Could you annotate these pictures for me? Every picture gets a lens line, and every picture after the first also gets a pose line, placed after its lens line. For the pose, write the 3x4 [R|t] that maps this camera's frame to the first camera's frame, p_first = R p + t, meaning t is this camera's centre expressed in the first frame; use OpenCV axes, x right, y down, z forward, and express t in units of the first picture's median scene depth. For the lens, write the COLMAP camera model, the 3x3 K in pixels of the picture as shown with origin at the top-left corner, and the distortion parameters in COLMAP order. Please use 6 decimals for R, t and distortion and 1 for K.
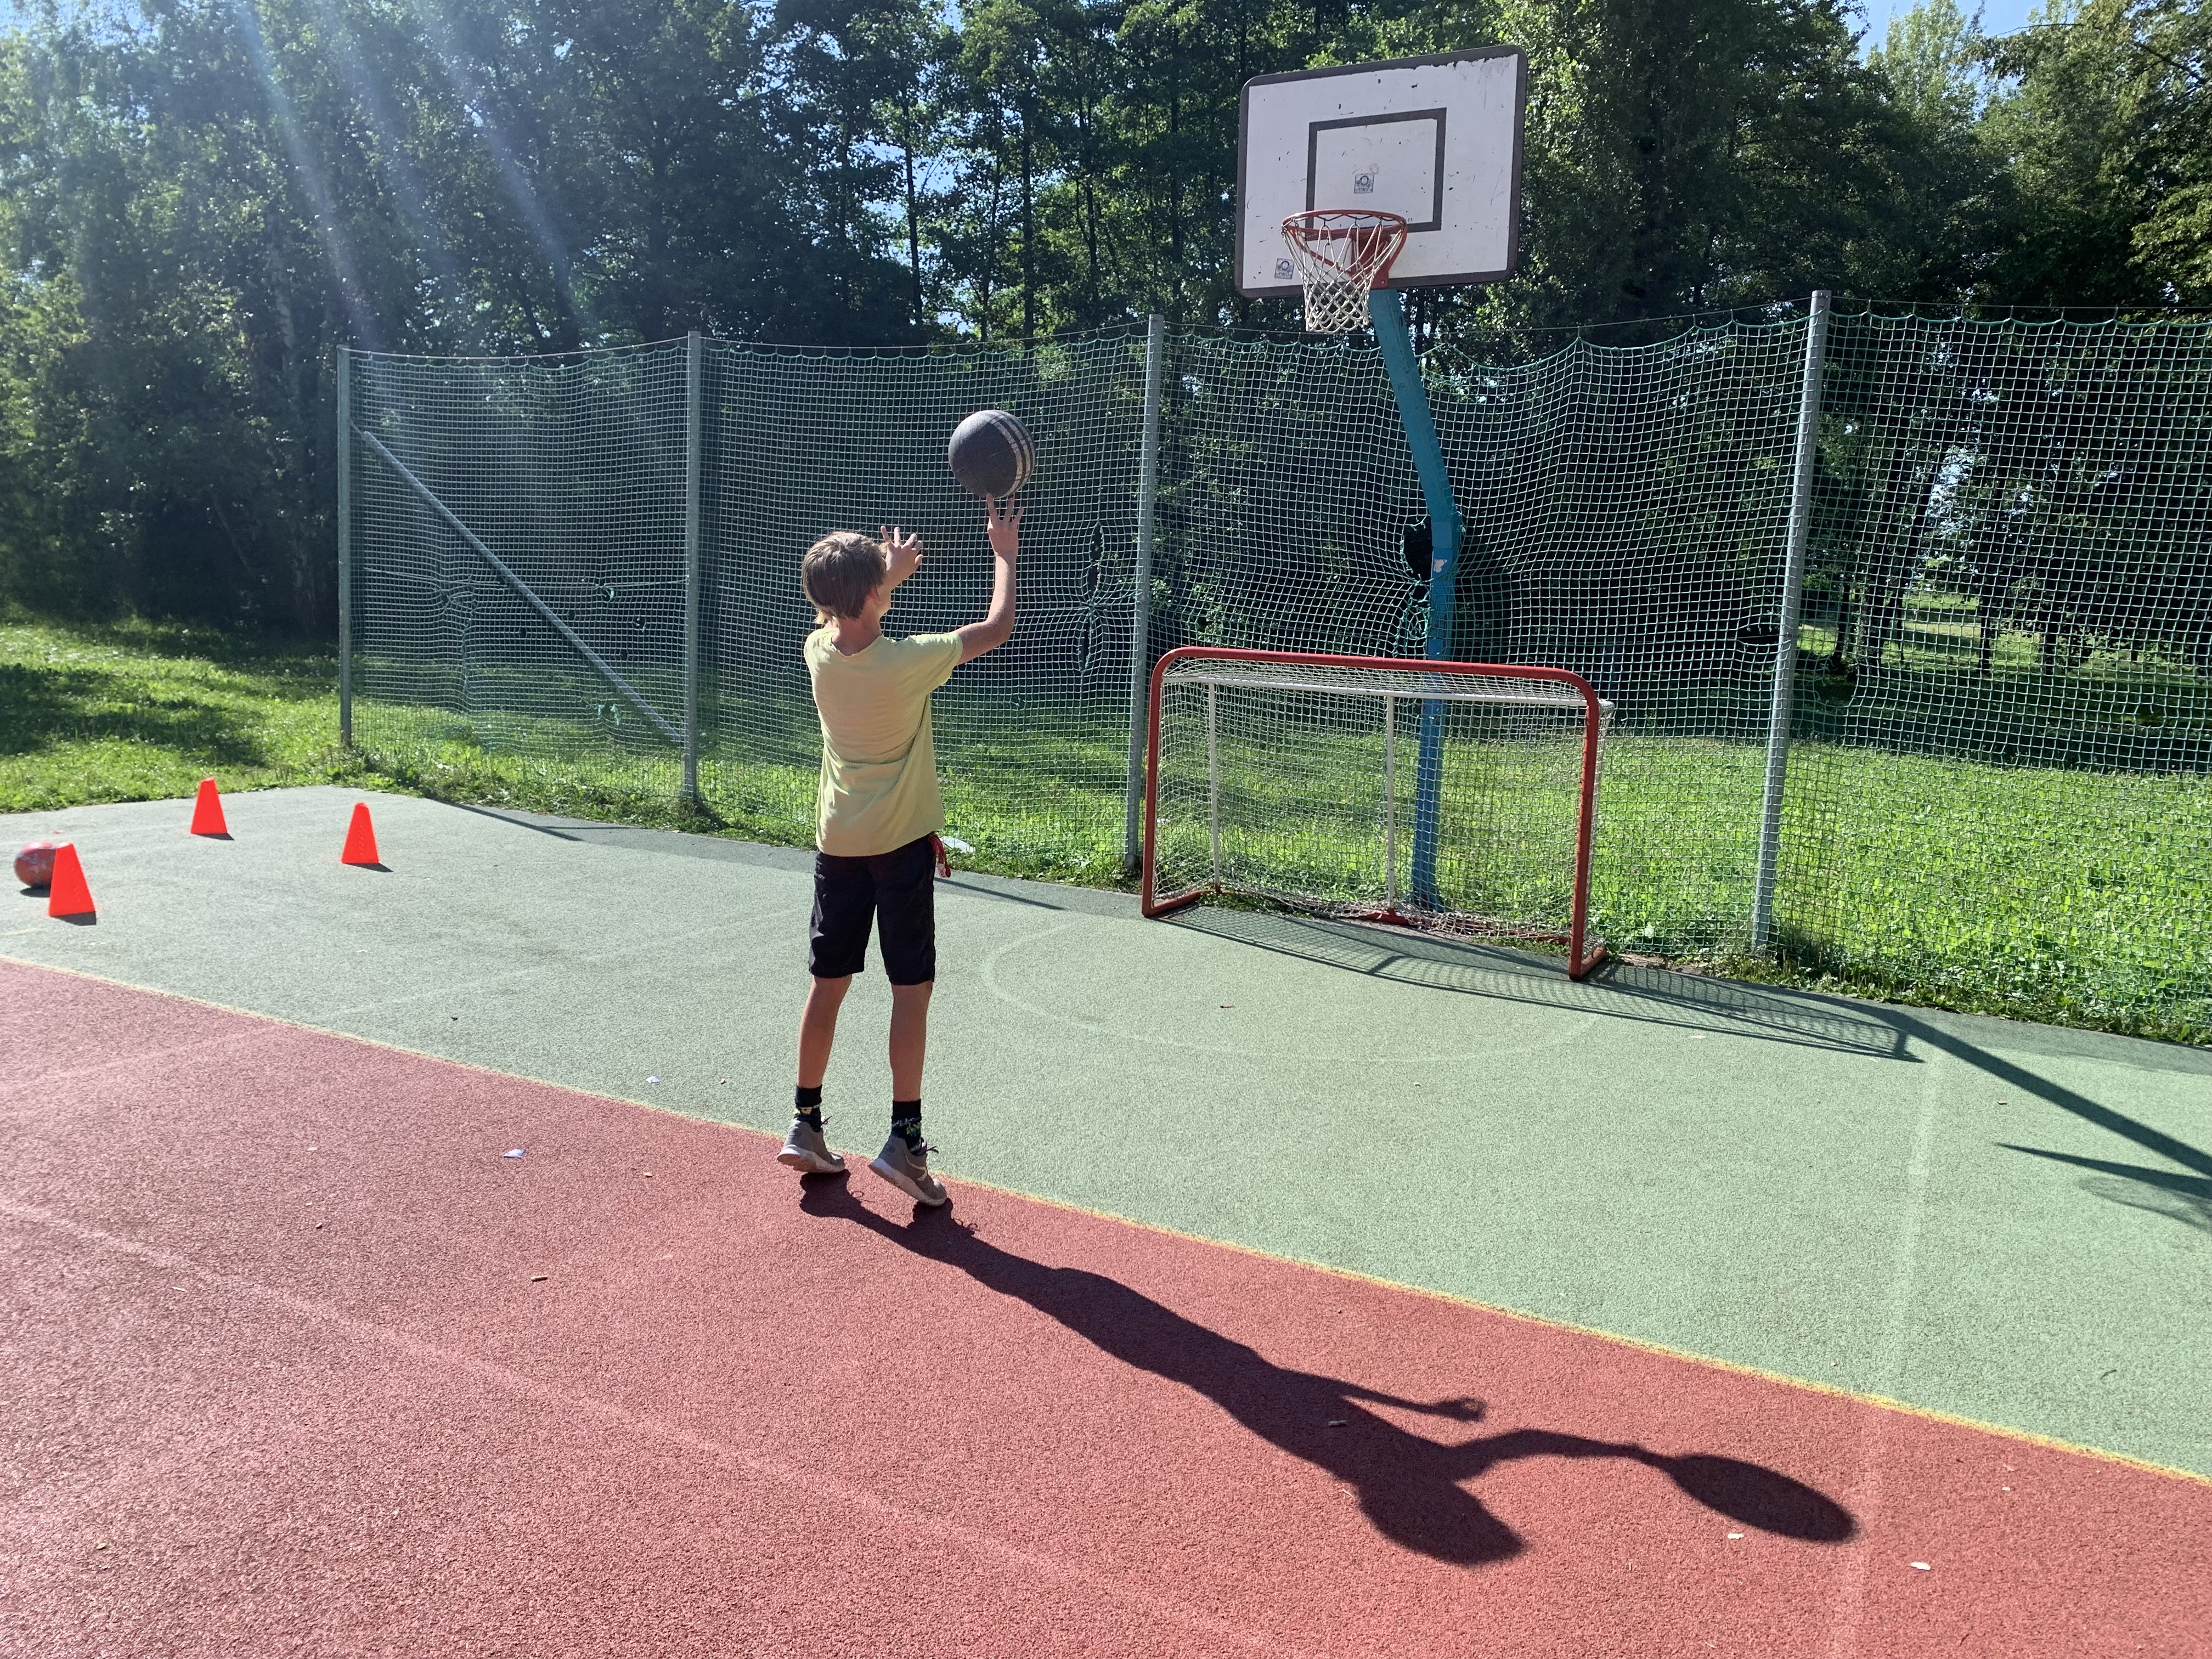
lens RADIAL K [[1683.0, 0, 1094.3], [0, 1683.0, 730.9], [0, 0, 1]] dist [0.010783, 0.000793]
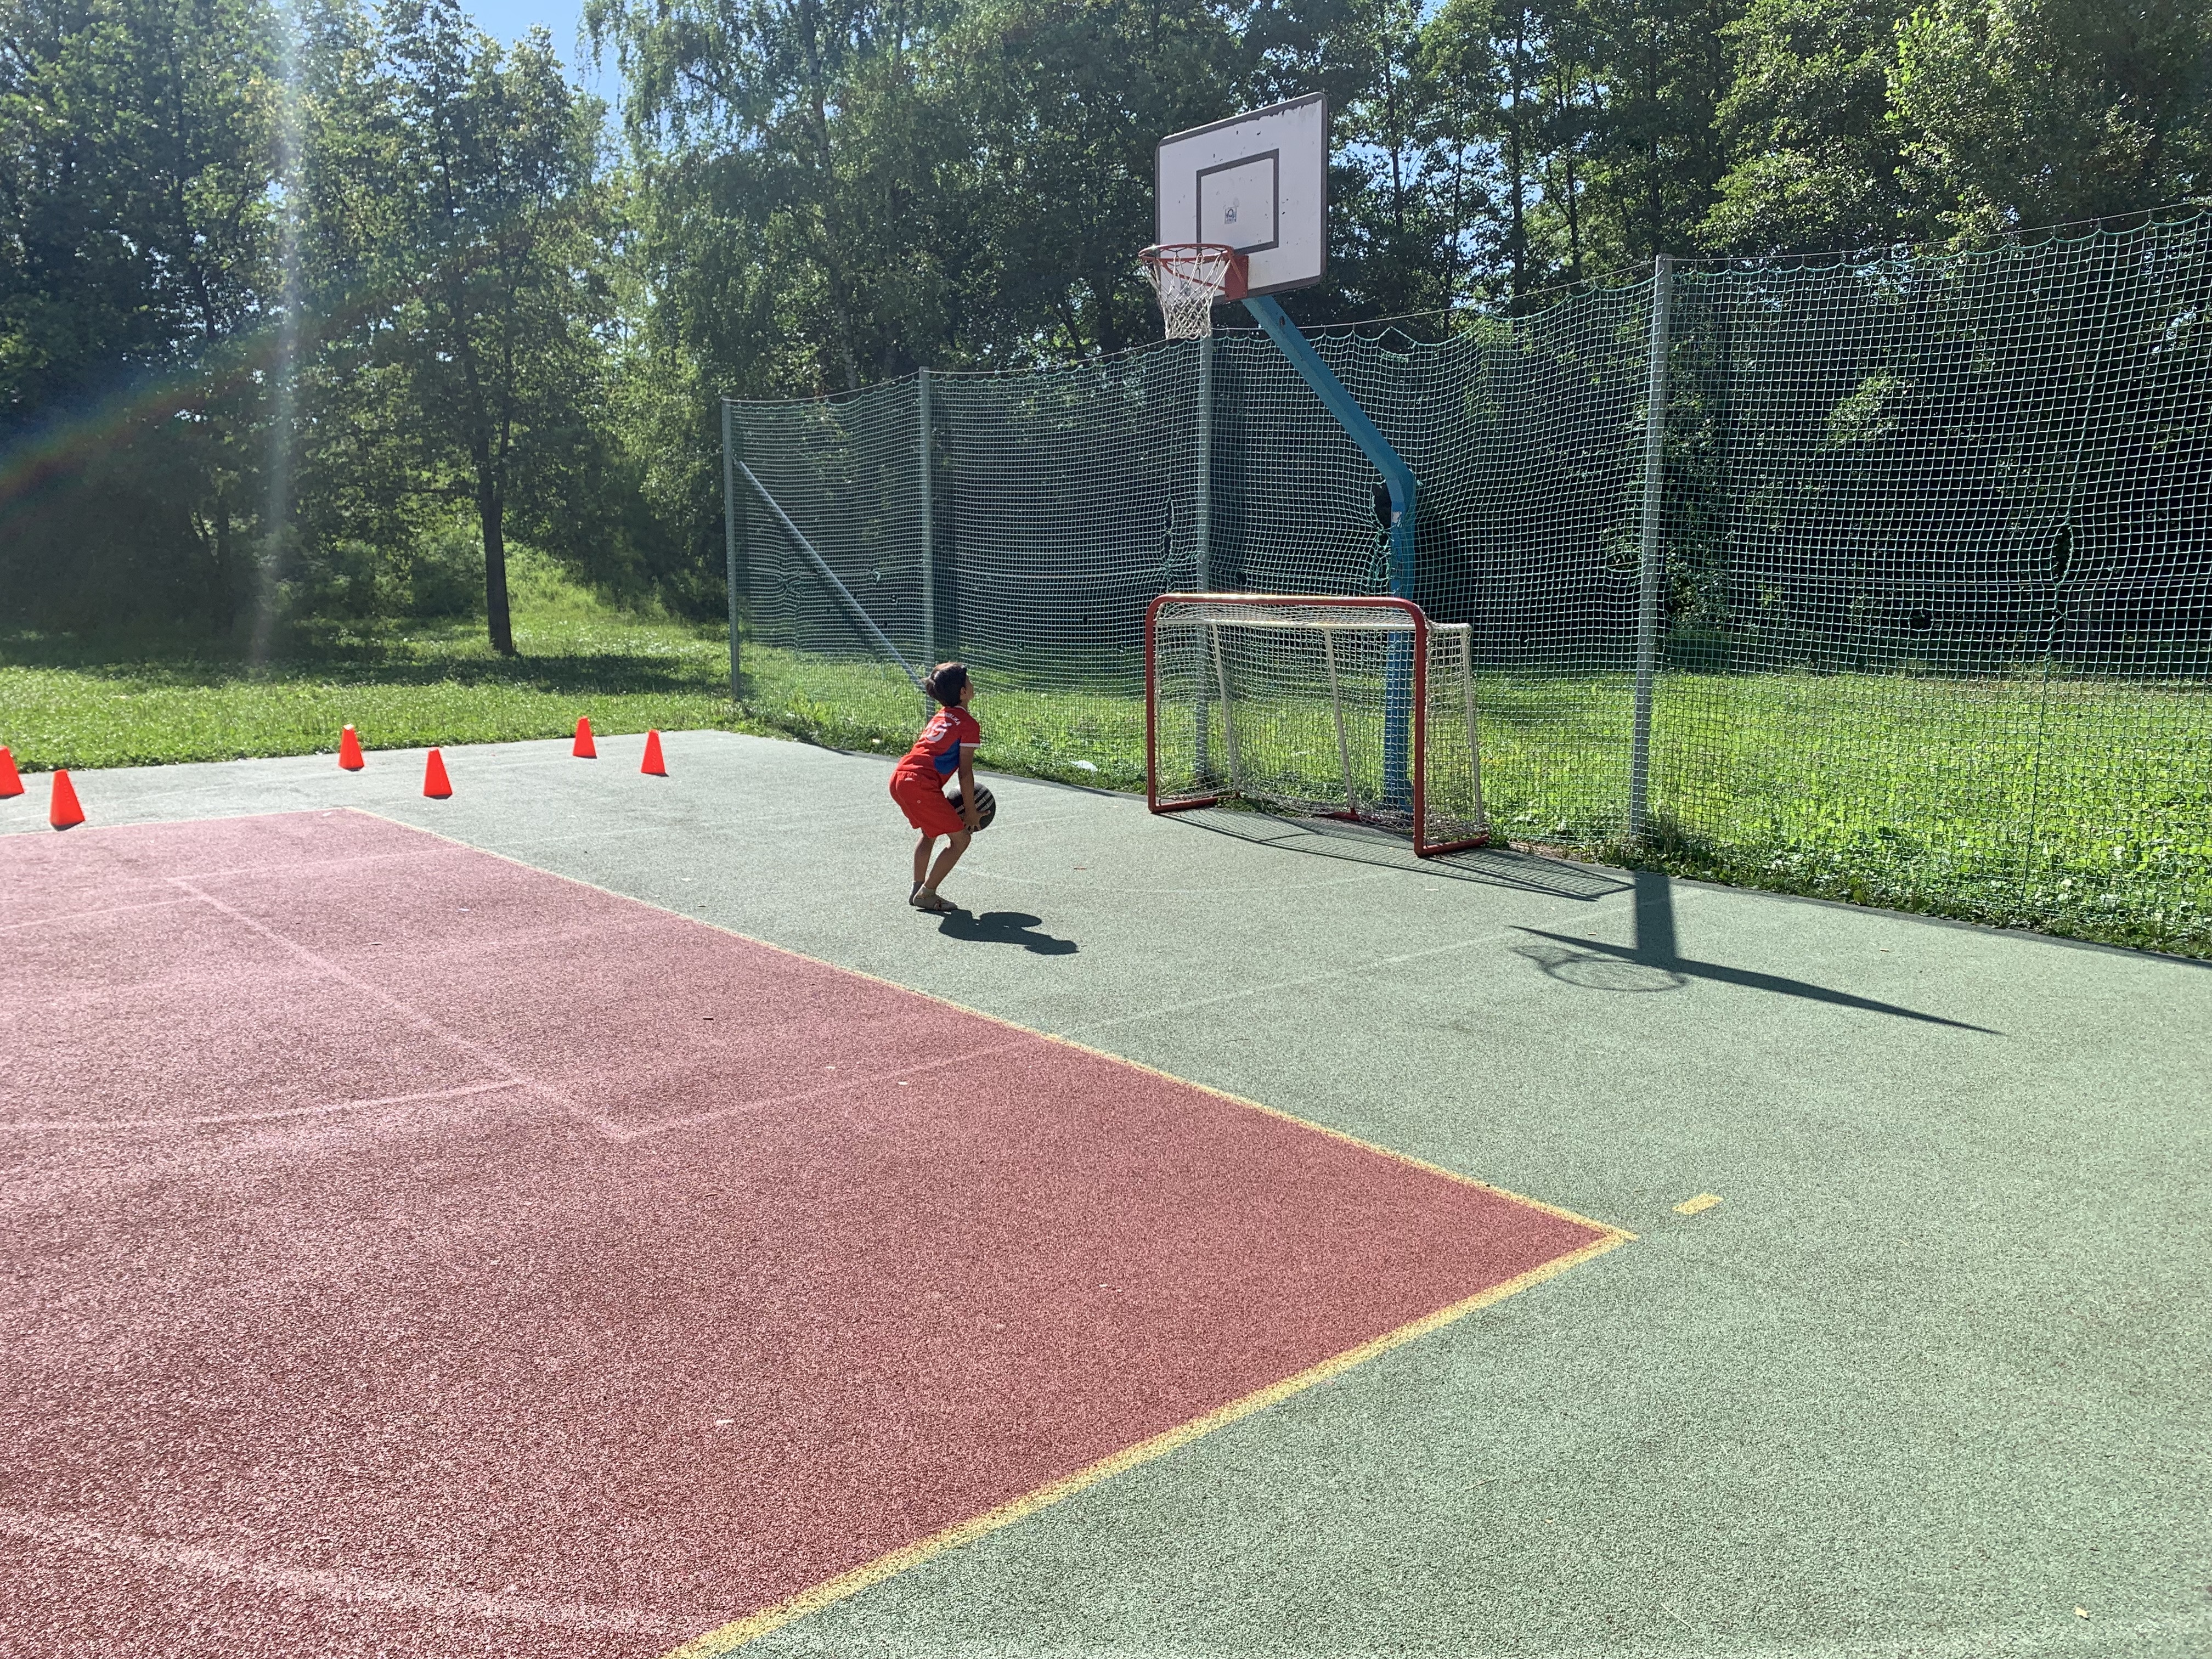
lens RADIAL K [[1688.4, 0, 1096.7], [0, 1688.4, 729.8], [0, 0, 1]] dist [-0.004474, 0.016446]
pose [[0.928405, -0.010457, -0.371422, 0.424117], [0.012644, 0.999914, 0.003453, 0.040862], [0.371354, -0.007902, 0.928458, -0.161450]]
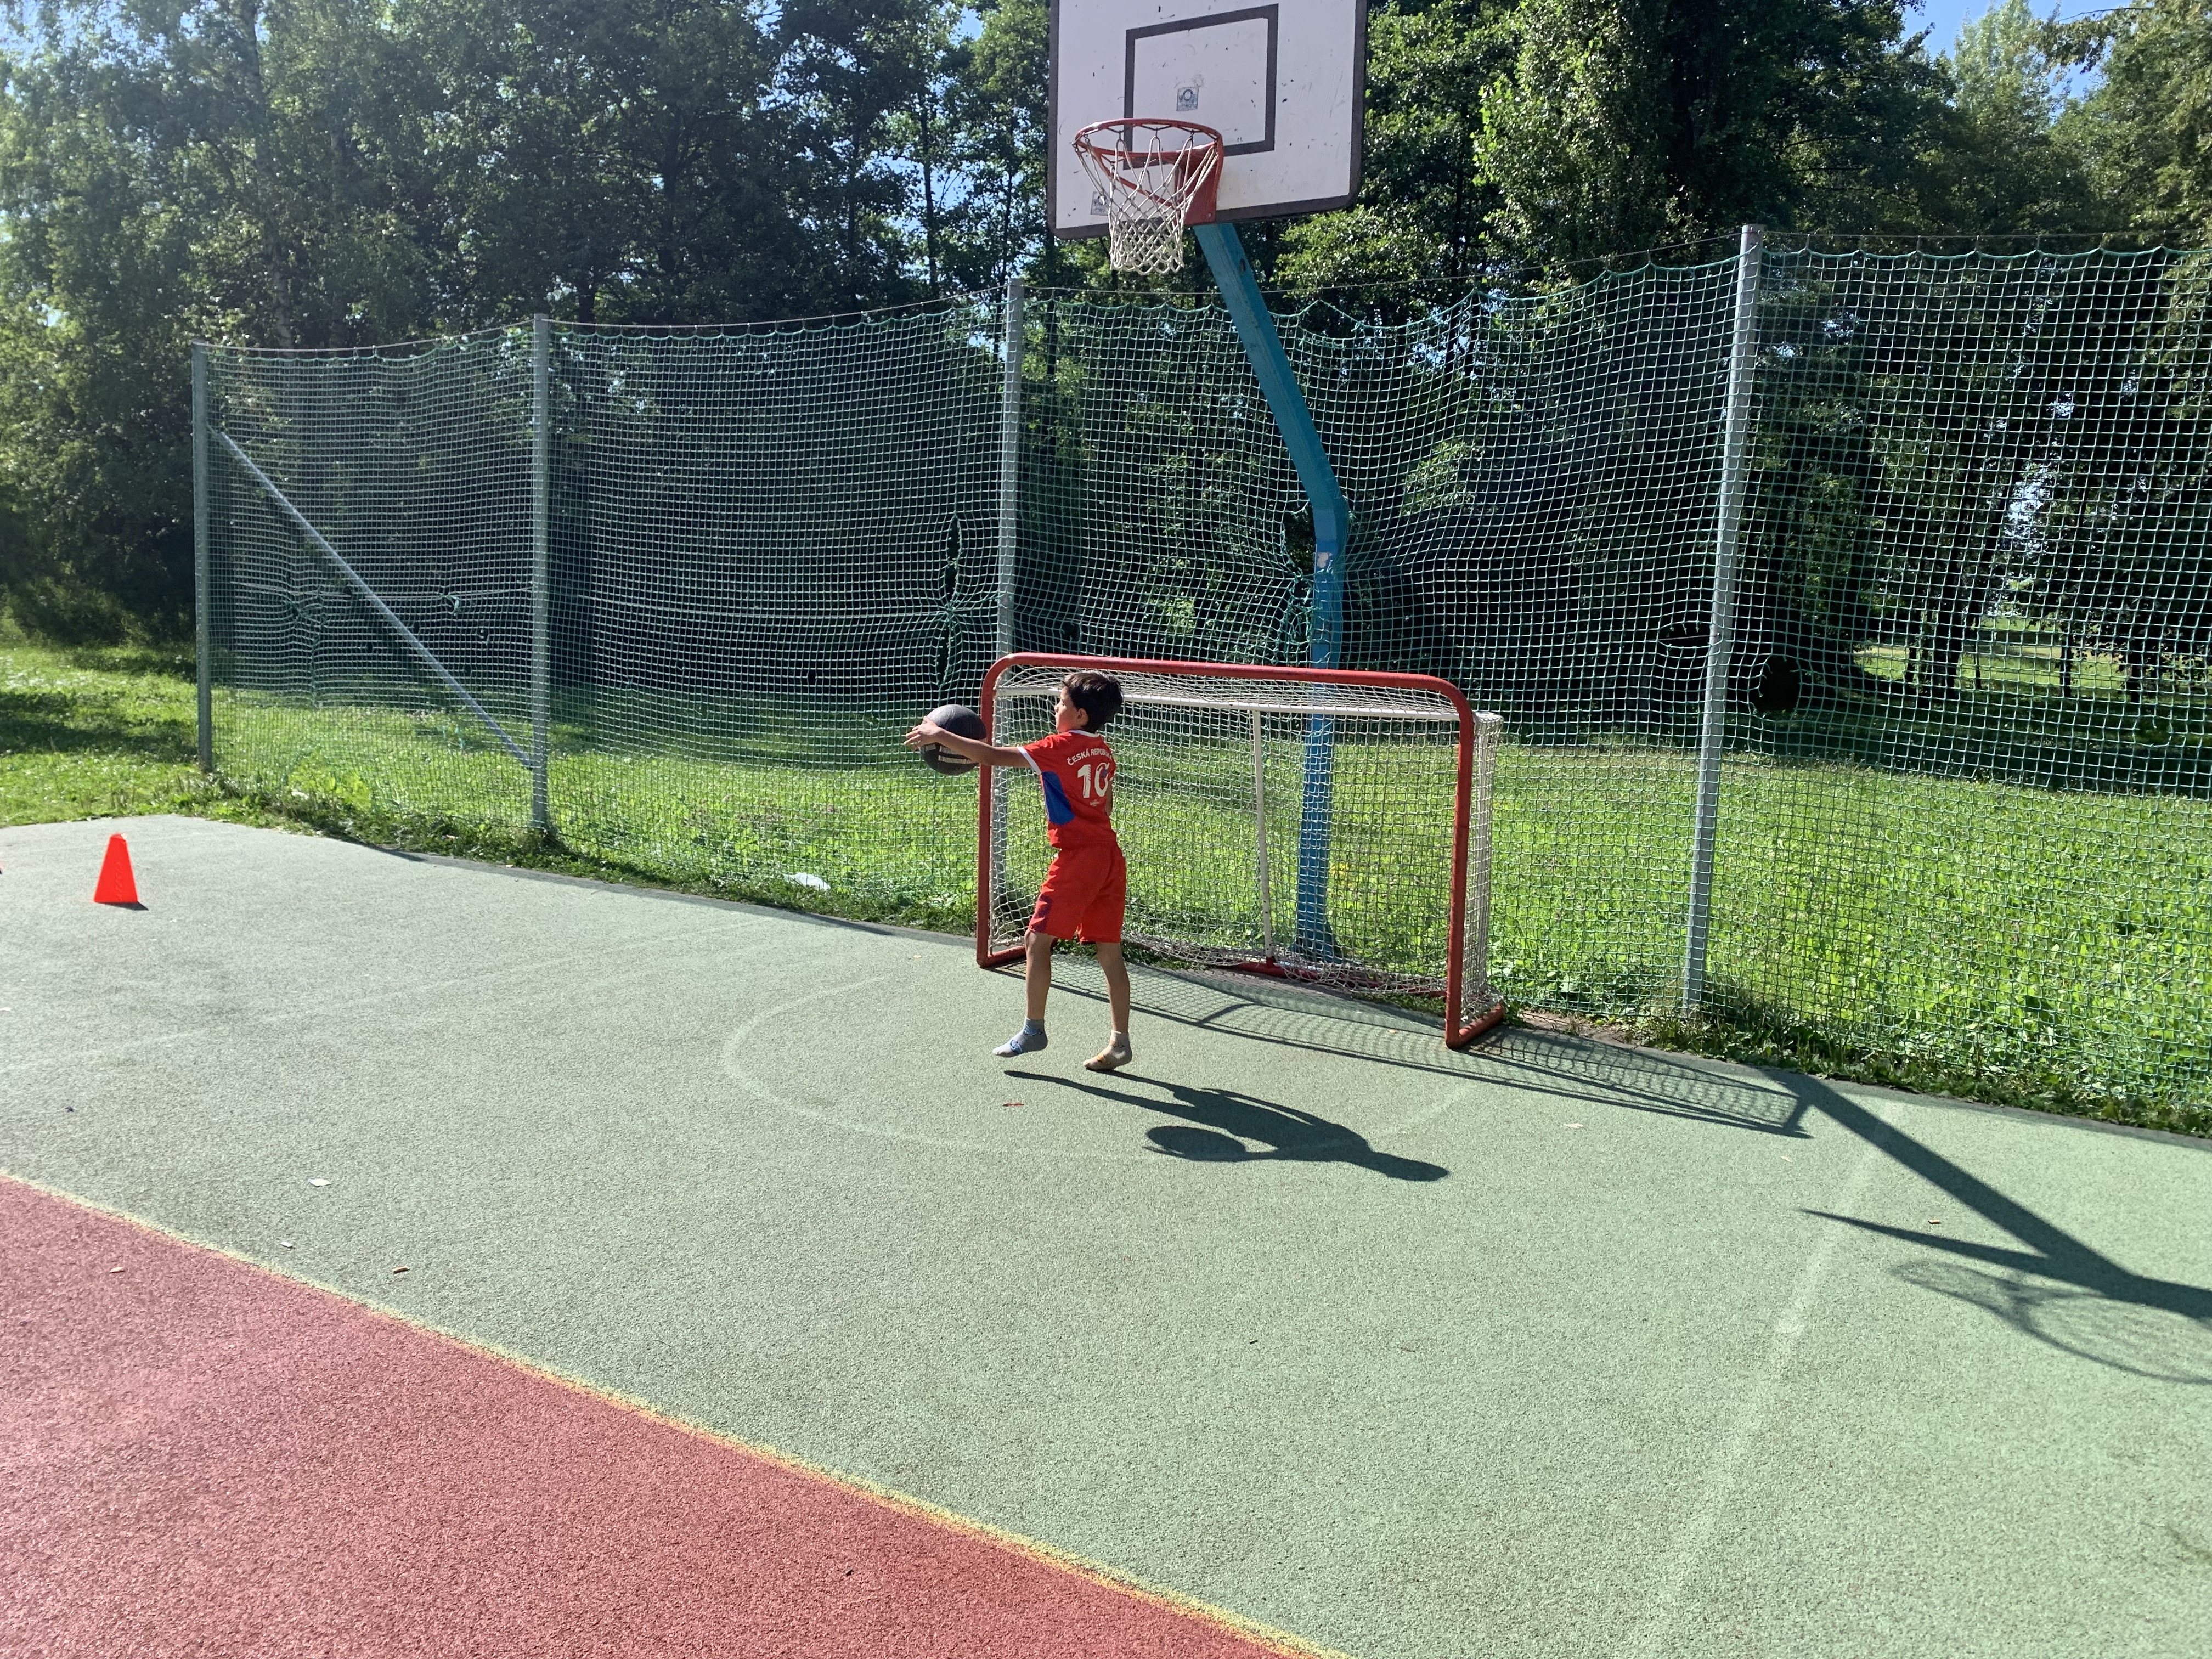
lens RADIAL K [[1688.4, 0, 1096.7], [0, 1688.4, 729.8], [0, 0, 1]] dist [-0.004474, 0.016446]
pose [[0.999124, -0.002144, -0.041790, 0.119839], [0.001422, 0.999850, -0.017288, 0.003685], [0.041820, 0.017214, 0.998977, 0.130308]]
